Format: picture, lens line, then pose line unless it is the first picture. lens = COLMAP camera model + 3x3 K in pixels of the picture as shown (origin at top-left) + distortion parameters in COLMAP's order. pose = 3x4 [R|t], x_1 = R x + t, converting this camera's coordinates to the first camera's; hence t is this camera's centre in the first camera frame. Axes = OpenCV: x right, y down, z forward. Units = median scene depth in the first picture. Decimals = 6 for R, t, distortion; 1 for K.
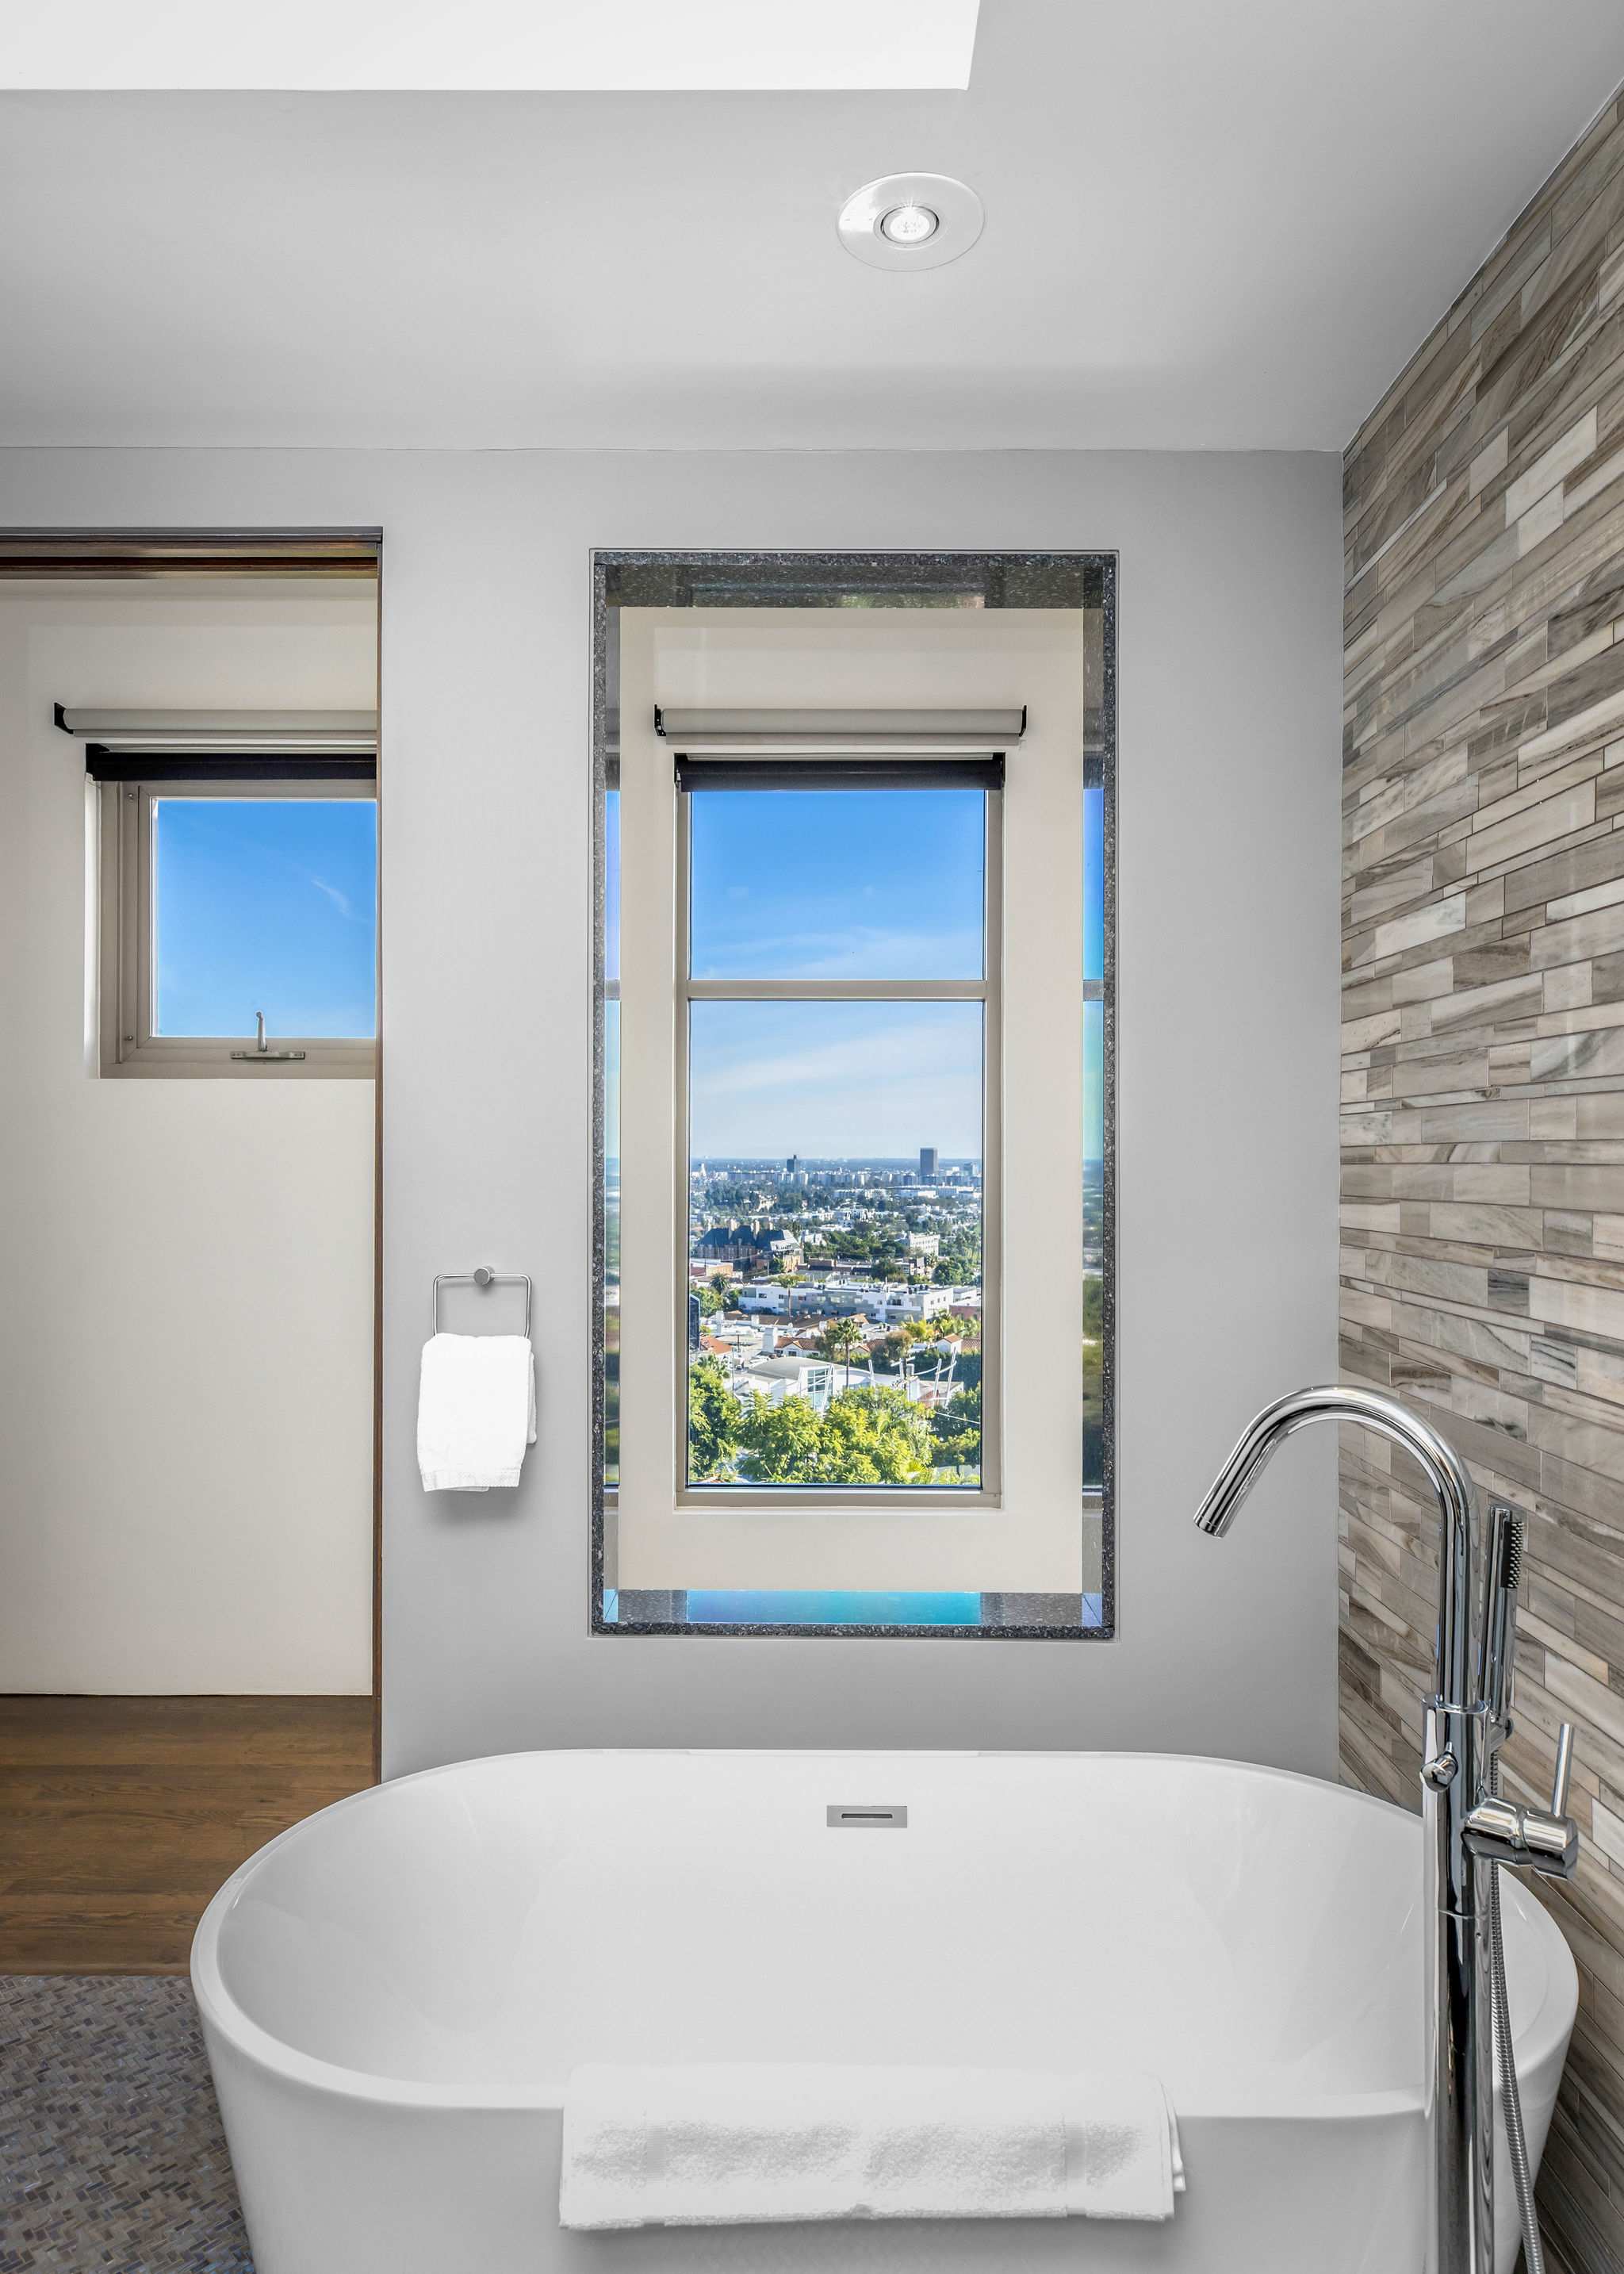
lens RADIAL K [[1397.2, 0, 810.6], [0, 1397.2, 1151.9], [0, 0, 1]] dist [0.003002, 0.000682]
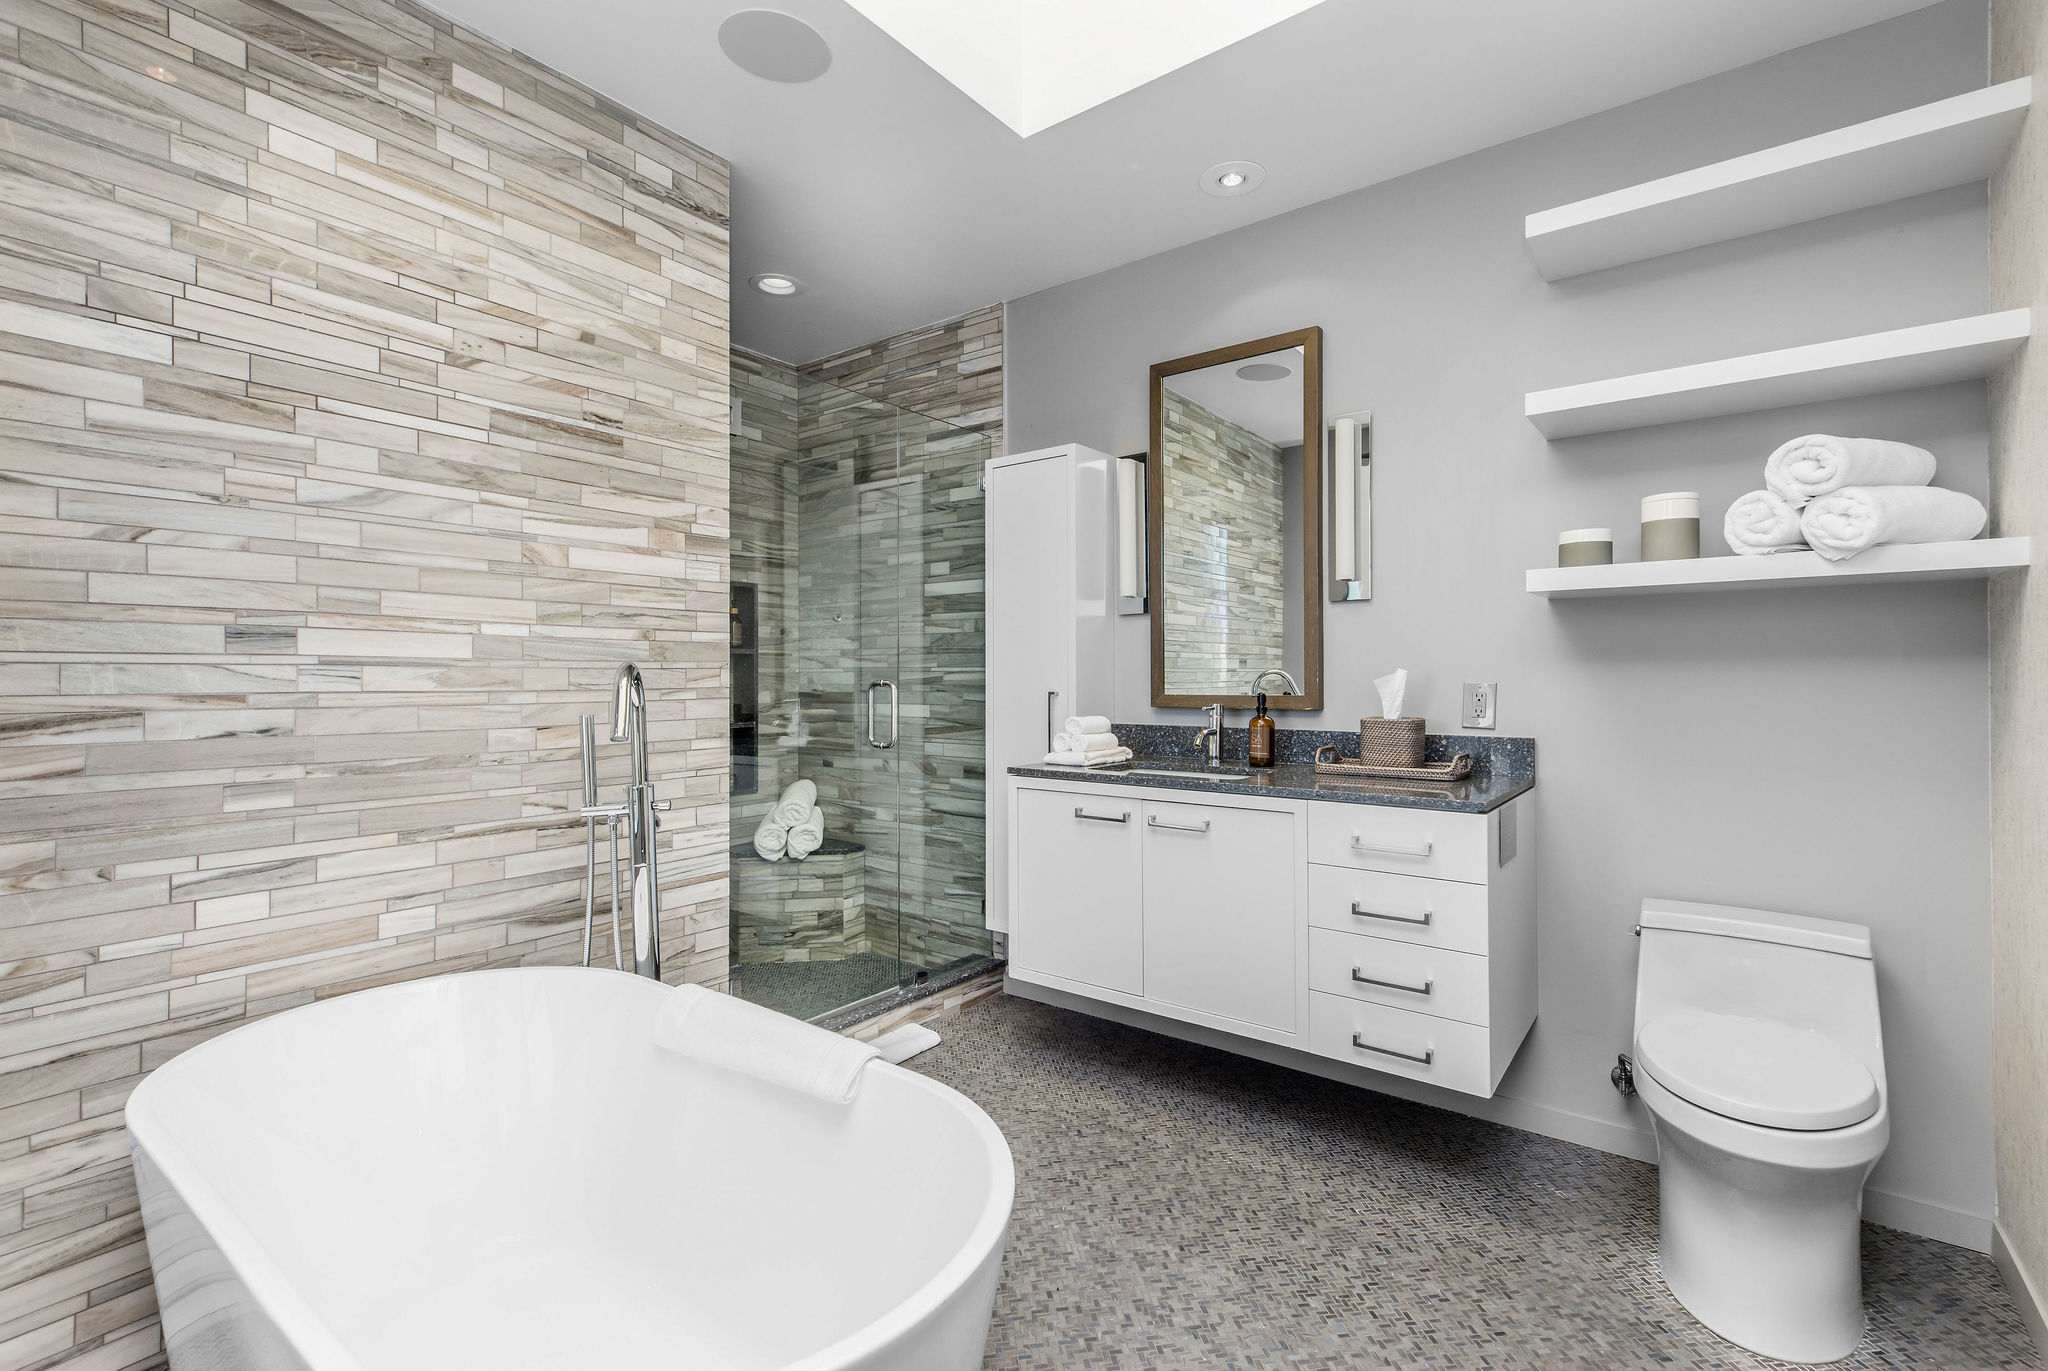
lens RADIAL K [[916.8, 0, 1029.0], [0, 916.8, 680.2], [0, 0, 1]] dist [0.010028, 0.000338]
pose [[-0.800098, -0.001353, 0.599867, -0.743145], [-0.000319, 0.999998, 0.001831, 0.142323], [-0.599869, 0.001274, -0.800097, 1.309988]]
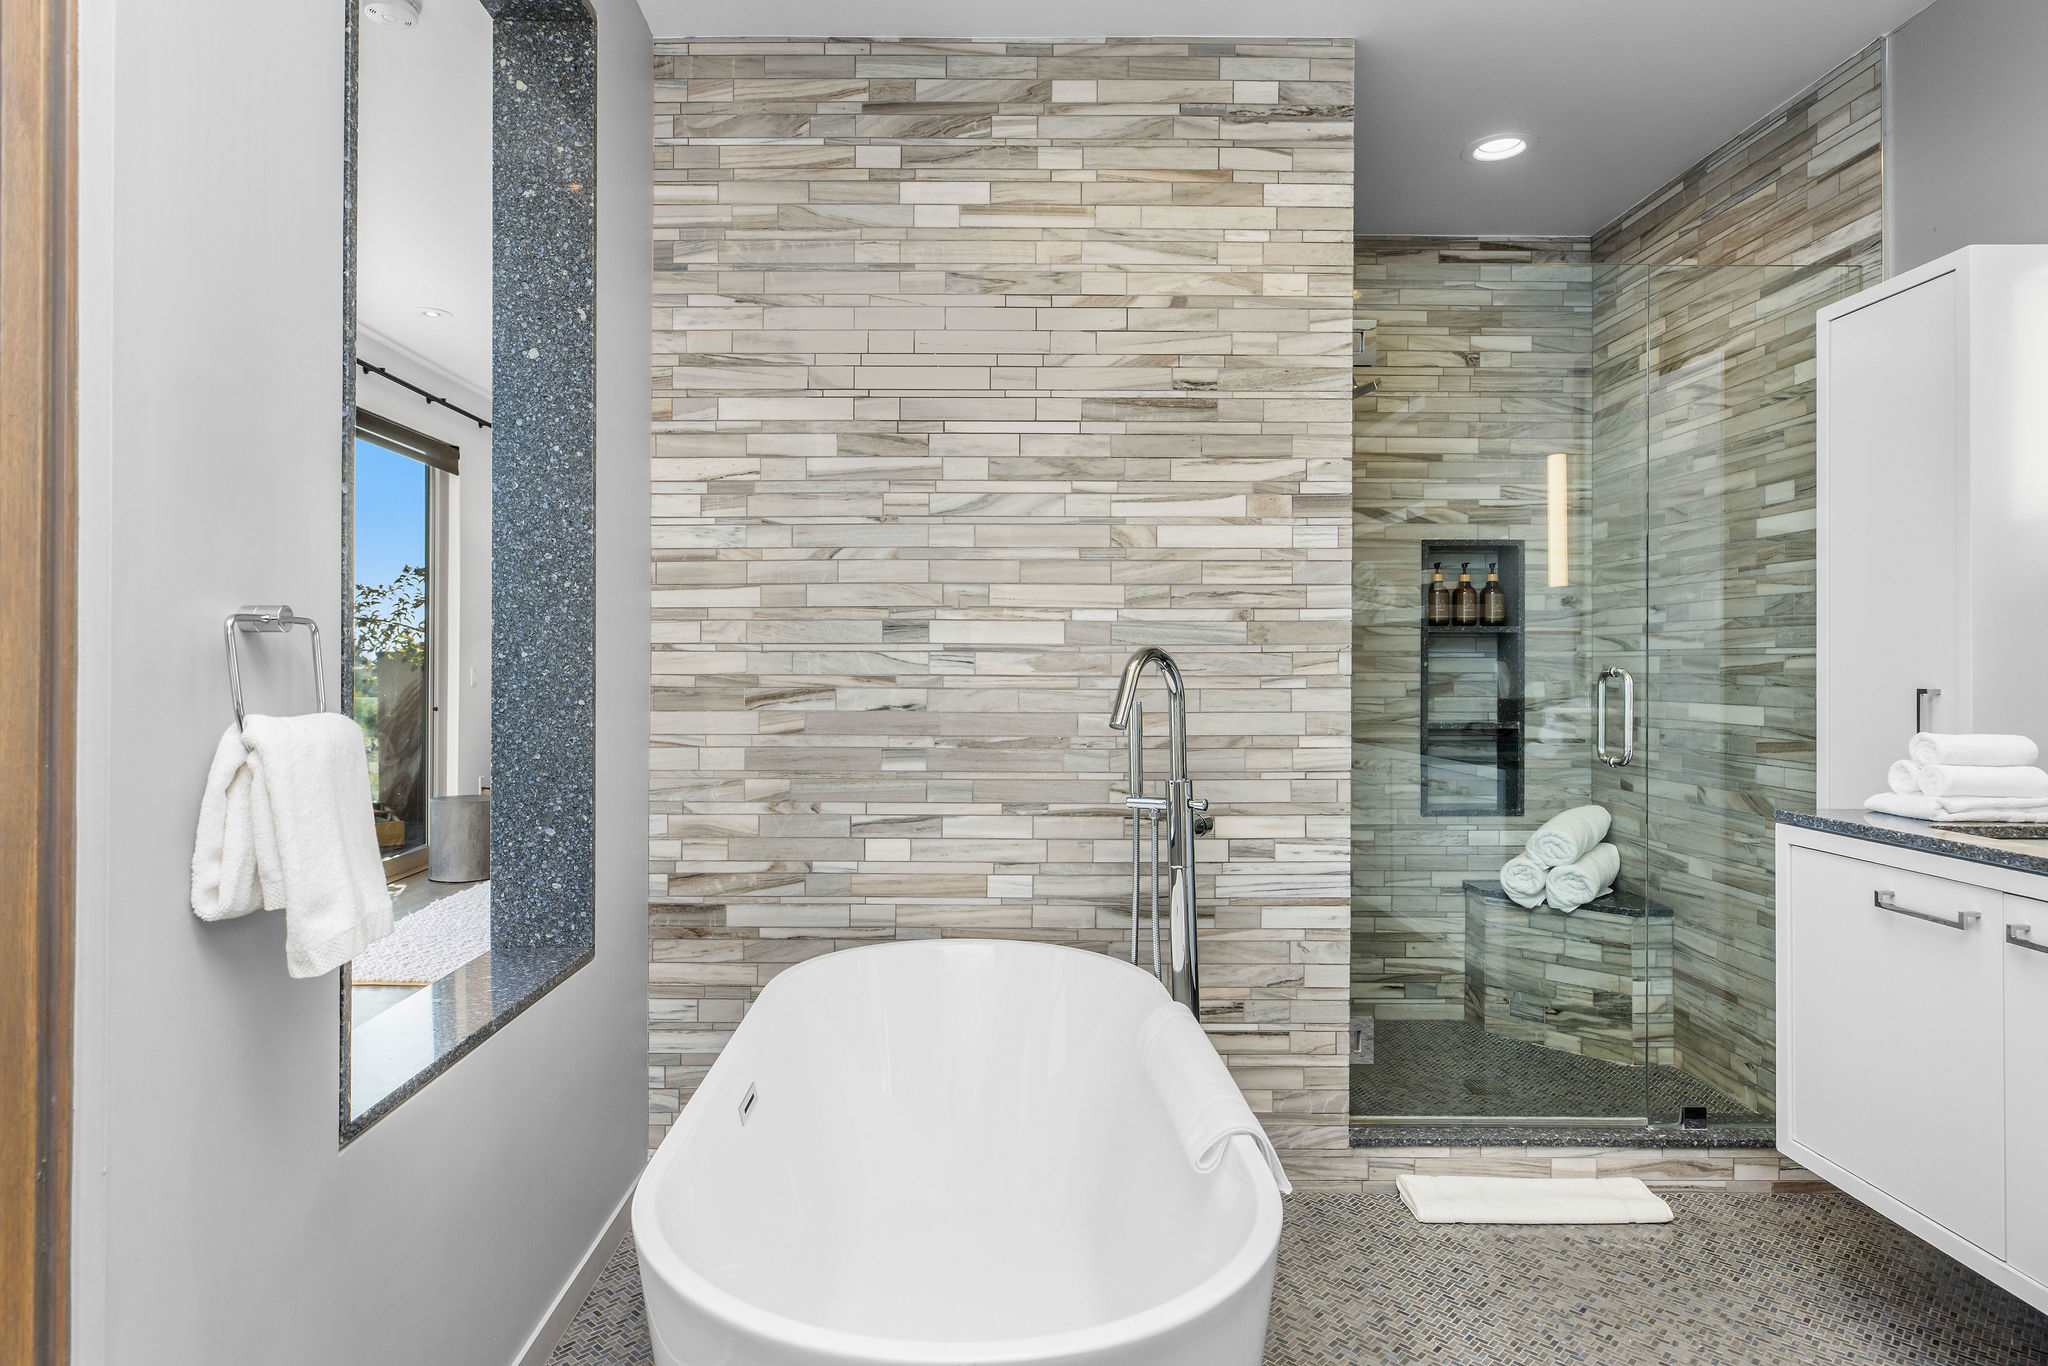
lens RADIAL K [[1153.5, 0, 1023.1], [0, 1153.5, 664.3], [0, 0, 1]] dist [-0.004251, -0.001197]
pose [[-0.000485, -0.000258, 1.000000, -0.991015], [-0.003083, 0.999995, 0.000257, 0.143485], [-0.999995, -0.003083, -0.000486, 0.860624]]
